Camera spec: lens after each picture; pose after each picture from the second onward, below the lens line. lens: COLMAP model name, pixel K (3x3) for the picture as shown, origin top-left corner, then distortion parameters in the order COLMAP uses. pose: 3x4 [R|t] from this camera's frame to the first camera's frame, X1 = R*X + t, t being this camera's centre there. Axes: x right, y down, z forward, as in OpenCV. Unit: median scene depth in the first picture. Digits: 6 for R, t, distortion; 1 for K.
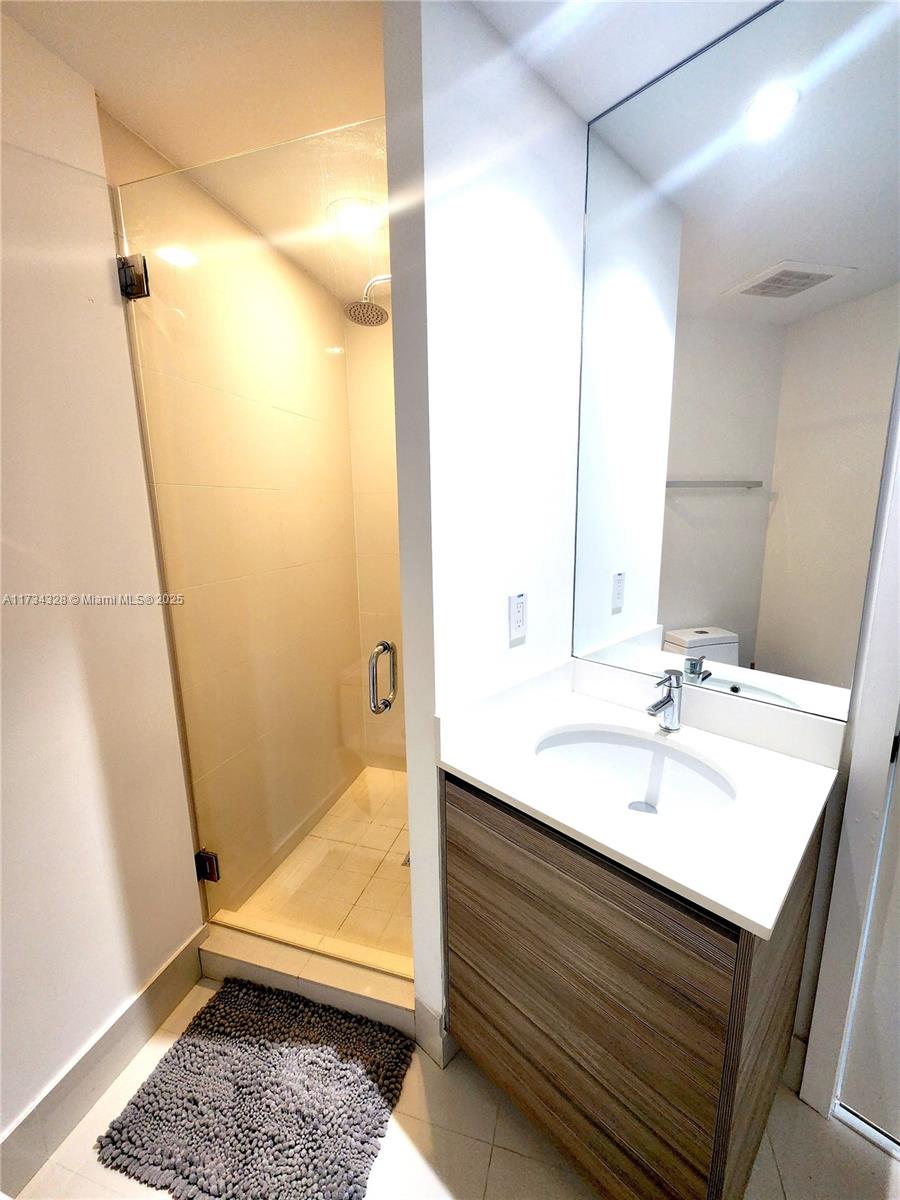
lens RADIAL K [[489.8, 0, 448.9], [0, 489.8, 598.8], [0, 0, 1]] dist [0.000495, -0.001035]
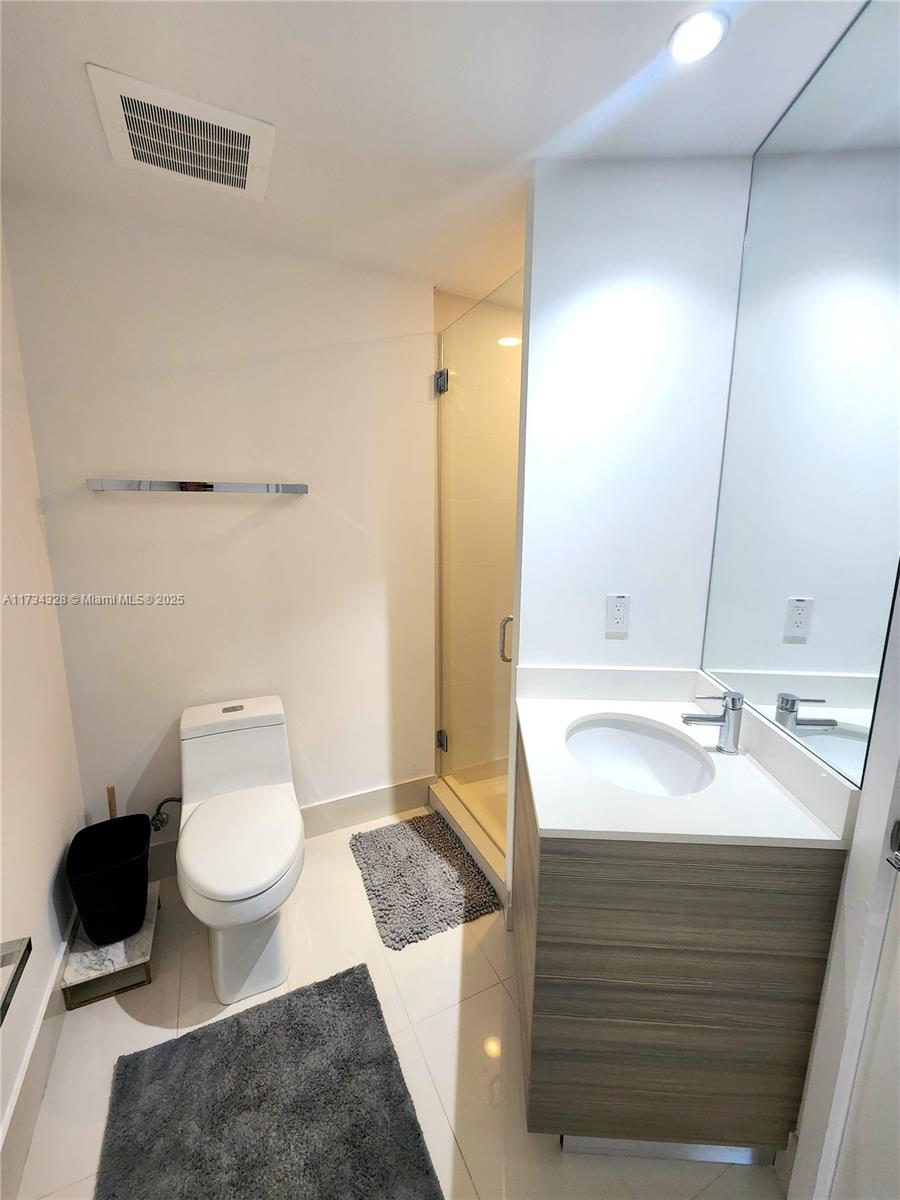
lens RADIAL K [[489.8, 0, 454.6], [0, 489.8, 599.7], [0, 0, 1]] dist [0.000495, -0.001035]
pose [[0.671103, 0.158342, -0.724258, 0.720945], [-0.159181, 0.984917, 0.067830, -0.015600], [0.724074, 0.069767, 0.686185, -0.103823]]
